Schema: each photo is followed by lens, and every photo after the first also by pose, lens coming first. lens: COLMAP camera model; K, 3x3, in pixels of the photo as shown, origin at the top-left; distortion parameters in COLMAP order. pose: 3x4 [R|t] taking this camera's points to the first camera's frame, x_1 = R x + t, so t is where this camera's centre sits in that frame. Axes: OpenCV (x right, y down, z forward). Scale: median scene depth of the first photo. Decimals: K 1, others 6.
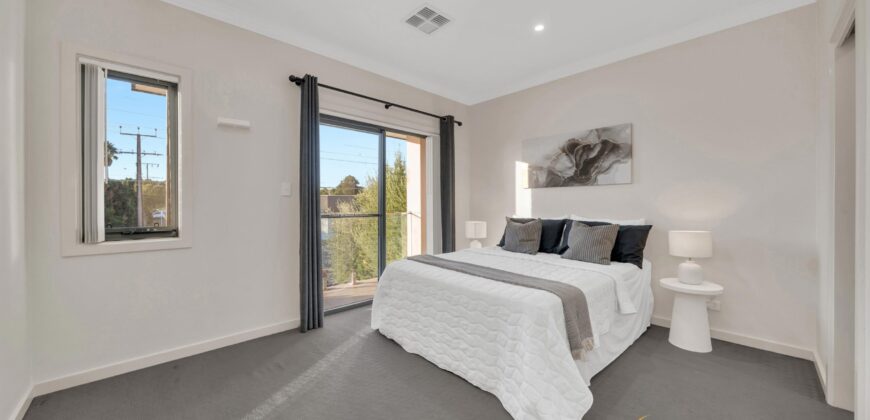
lens RADIAL K [[310.8, 0, 431.5], [0, 310.8, 205.7], [0, 0, 1]] dist [-0.001702, -0.000093]
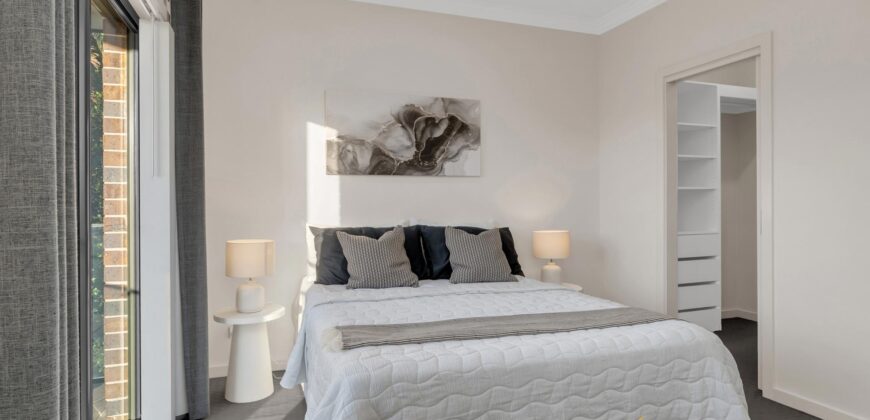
lens RADIAL K [[473.6, 0, 402.3], [0, 473.6, 207.7], [0, 0, 1]] dist [0.000527, 0.000119]
pose [[0.408402, -0.004093, 0.912793, -0.492912], [0.003910, 0.999989, 0.002734, 0.003656], [-0.912794, 0.002452, 0.408413, 0.615300]]
